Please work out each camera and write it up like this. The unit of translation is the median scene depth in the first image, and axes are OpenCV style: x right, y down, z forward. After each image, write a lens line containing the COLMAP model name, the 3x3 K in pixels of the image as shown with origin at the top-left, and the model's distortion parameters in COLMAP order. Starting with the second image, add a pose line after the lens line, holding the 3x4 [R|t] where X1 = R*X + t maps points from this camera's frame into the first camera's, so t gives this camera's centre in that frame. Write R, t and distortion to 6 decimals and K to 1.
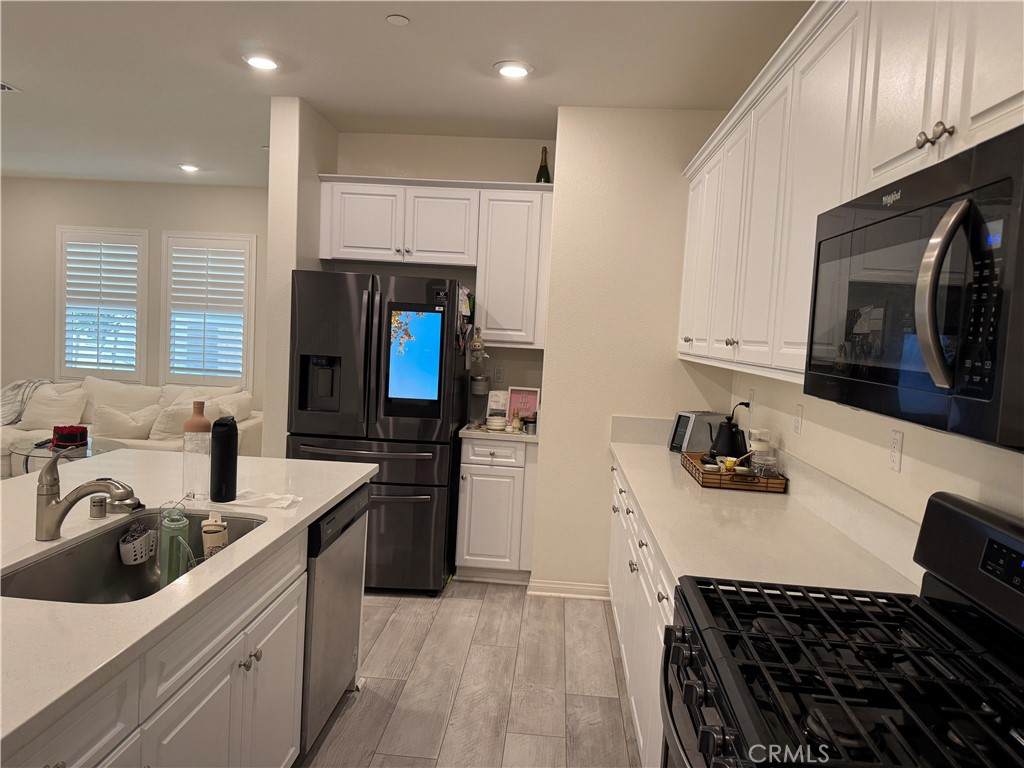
lens RADIAL K [[701.2, 0, 508.5], [0, 701.2, 392.7], [0, 0, 1]] dist [0.003062, -0.040747]
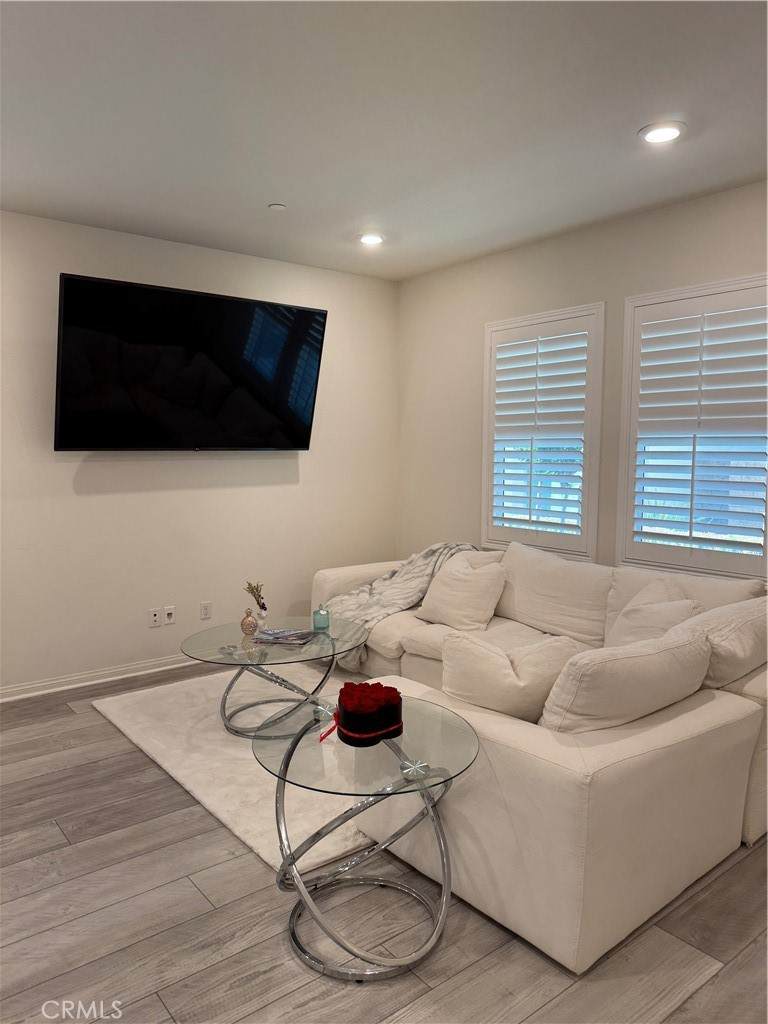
lens RADIAL K [[729.2, 0, 391.2], [0, 729.2, 515.0], [0, 0, 1]] dist [0.099524, -0.140464]
pose [[0.678745, 0.013278, -0.734254, -0.497755], [-0.028019, 0.999577, -0.007825, -0.116259], [0.733839, 0.025884, 0.678830, 1.271928]]
